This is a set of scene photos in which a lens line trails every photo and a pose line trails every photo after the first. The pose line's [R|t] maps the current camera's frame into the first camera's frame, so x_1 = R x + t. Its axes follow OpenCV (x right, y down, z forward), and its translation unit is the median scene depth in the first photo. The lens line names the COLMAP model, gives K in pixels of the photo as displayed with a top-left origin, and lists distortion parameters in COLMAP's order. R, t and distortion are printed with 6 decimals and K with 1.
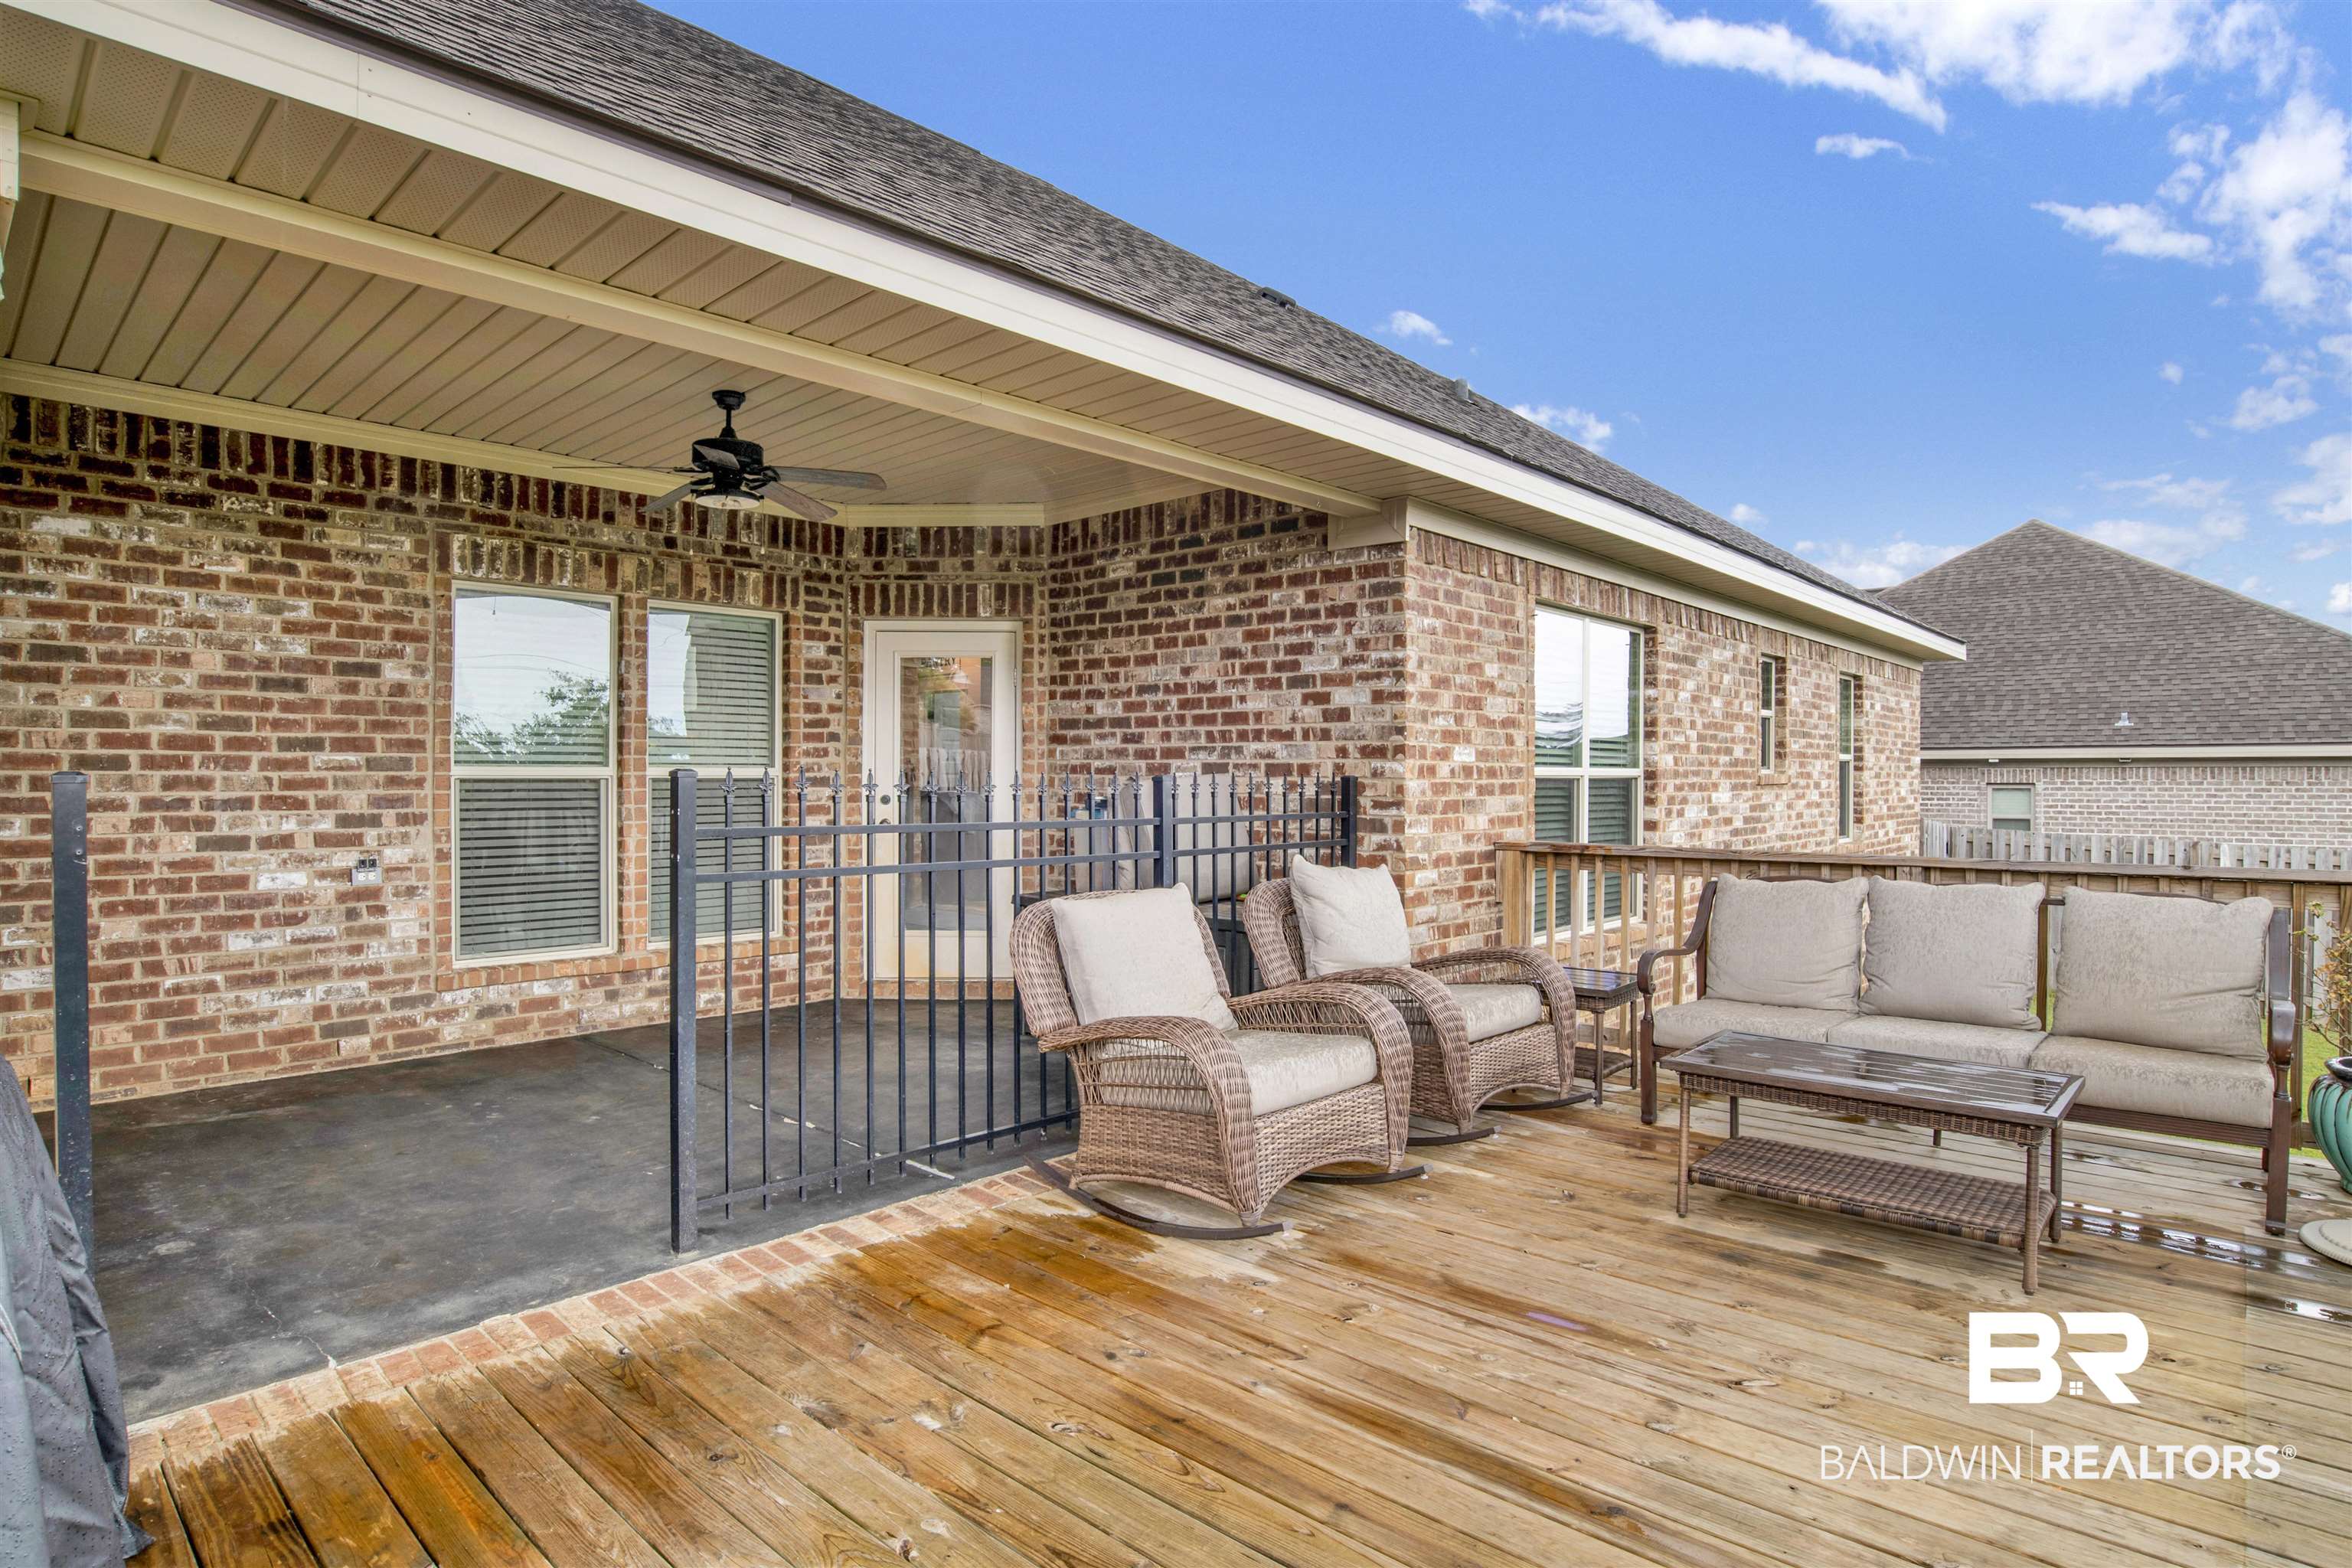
lens RADIAL K [[1234.2, 0, 1193.4], [0, 1234.2, 771.2], [0, 0, 1]] dist [-0.066576, 0.019513]
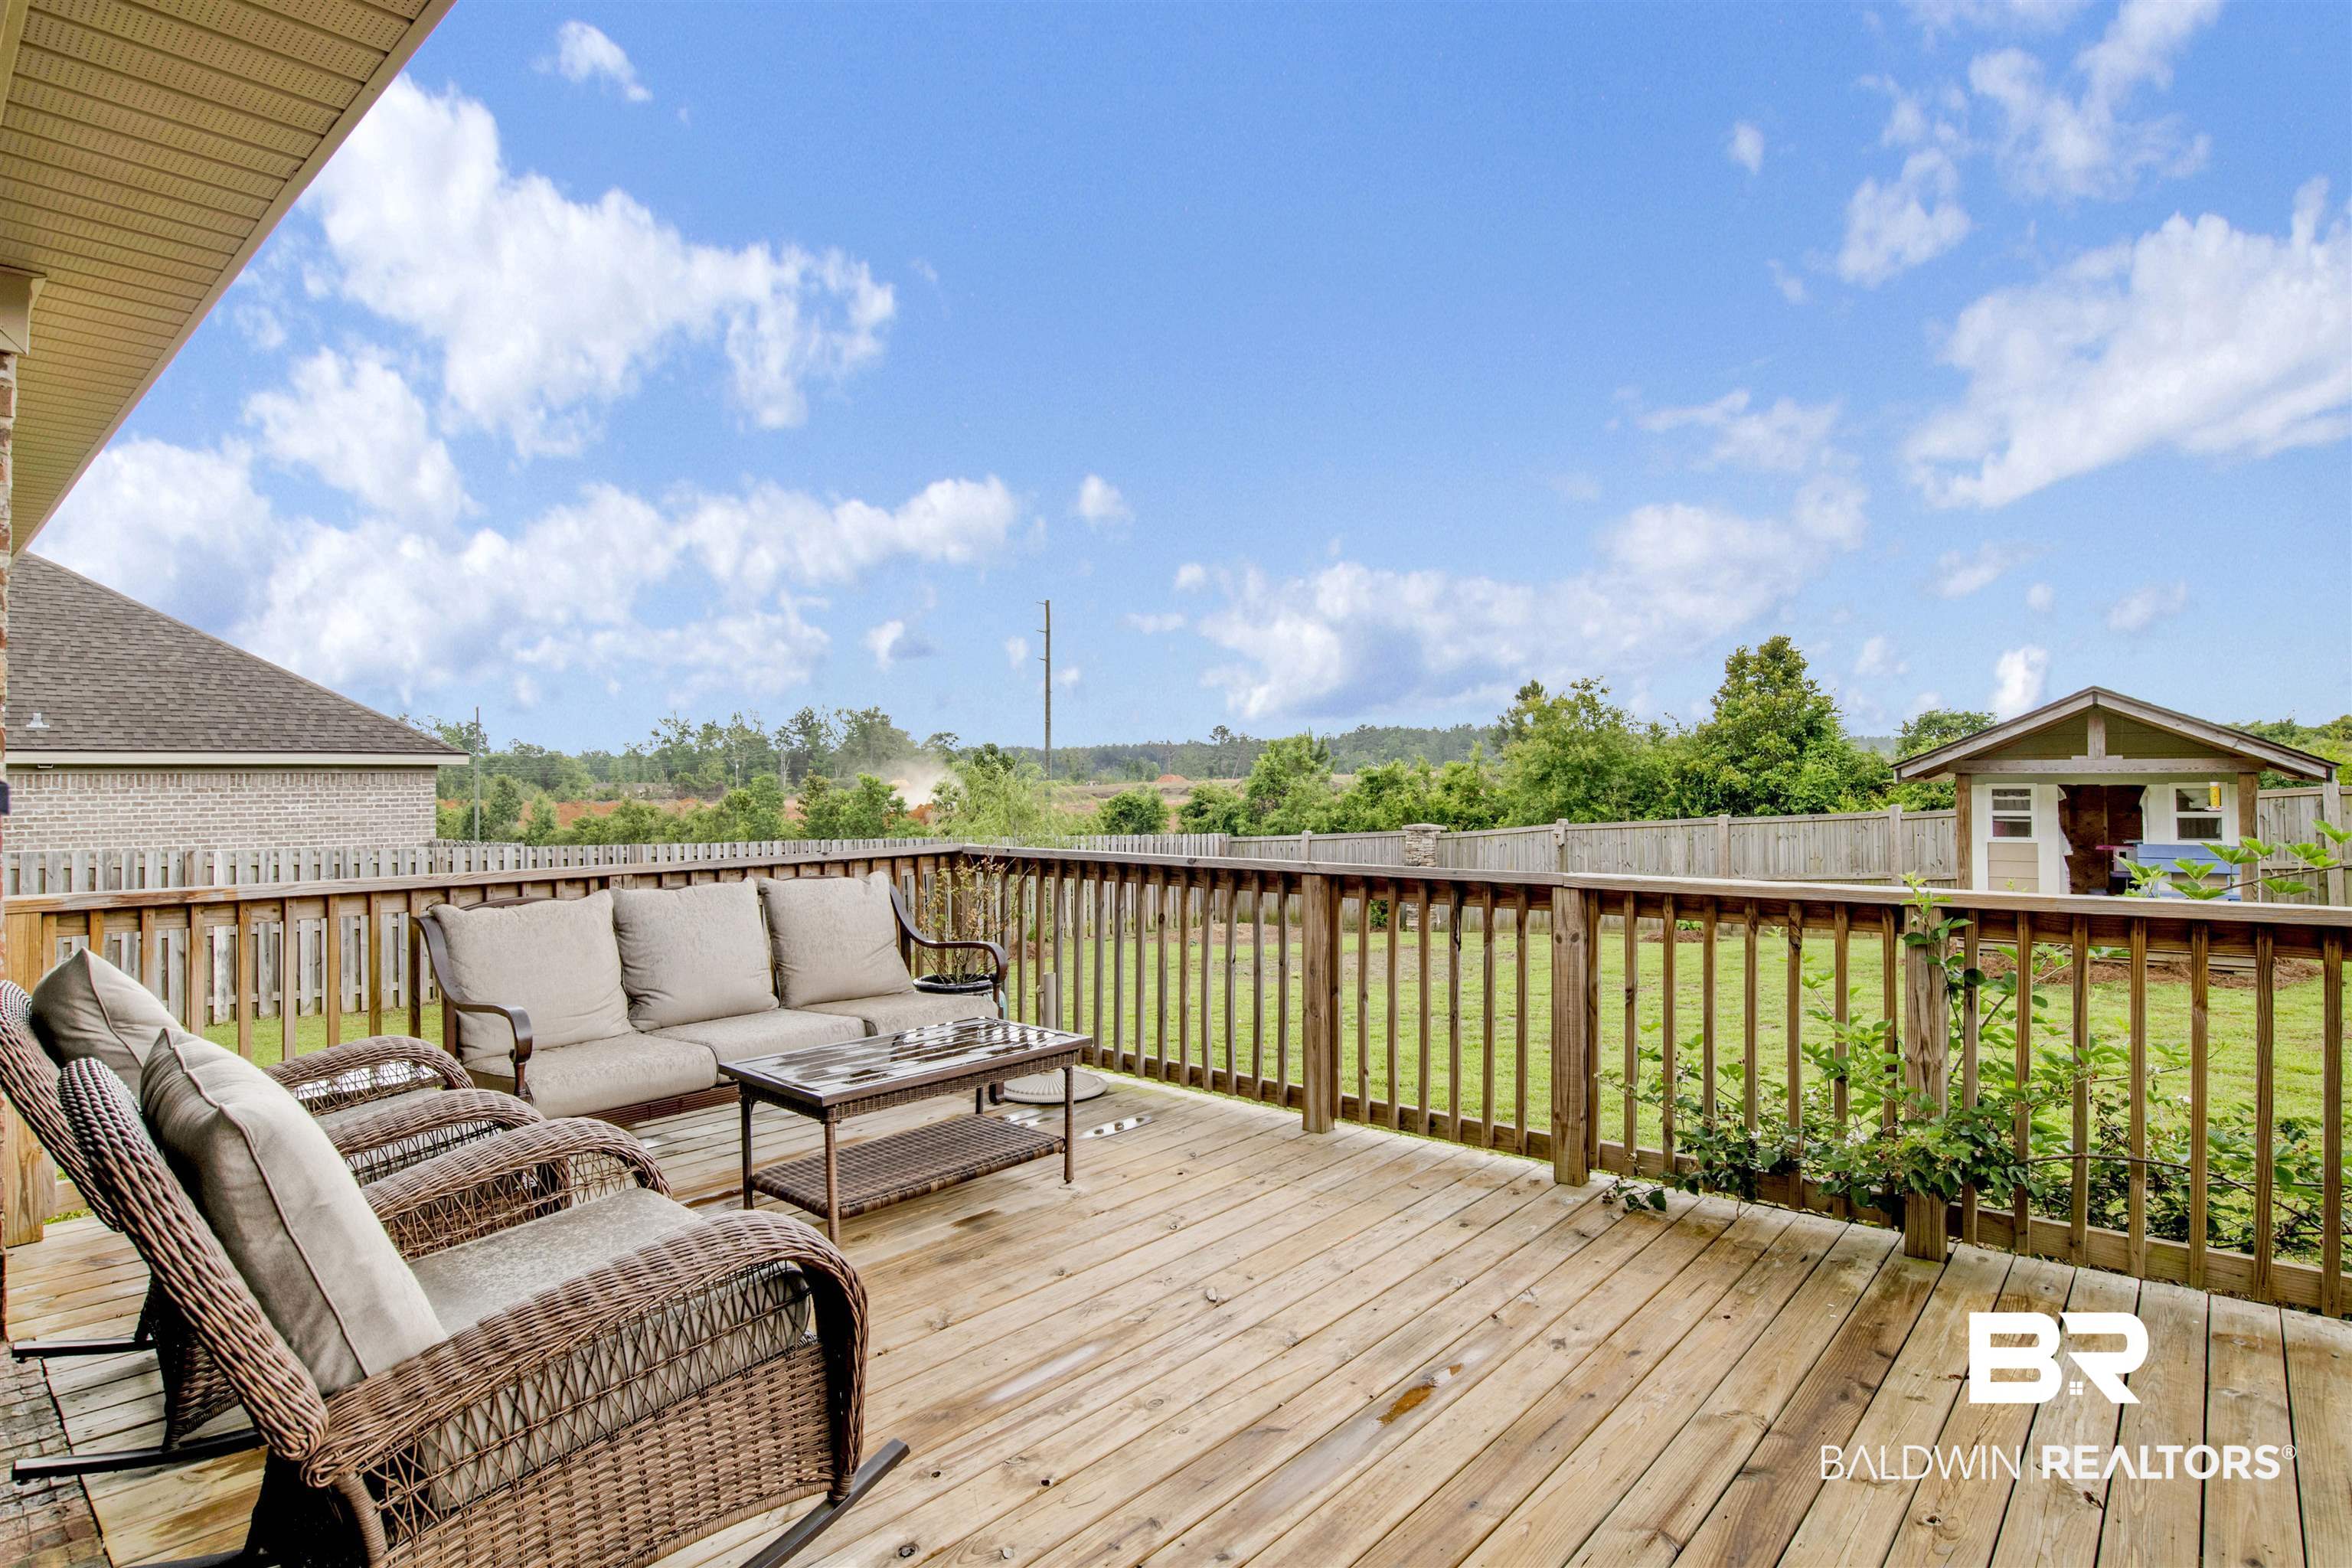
lens RADIAL K [[1234.2, 0, 1193.4], [0, 1234.2, 771.2], [0, 0, 1]] dist [-0.066576, 0.019513]
pose [[-0.013641, 0.003321, 0.999901, -0.452471], [0.003495, 0.999989, -0.003273, 0.000916], [-0.999901, 0.003450, -0.013653, 0.644621]]
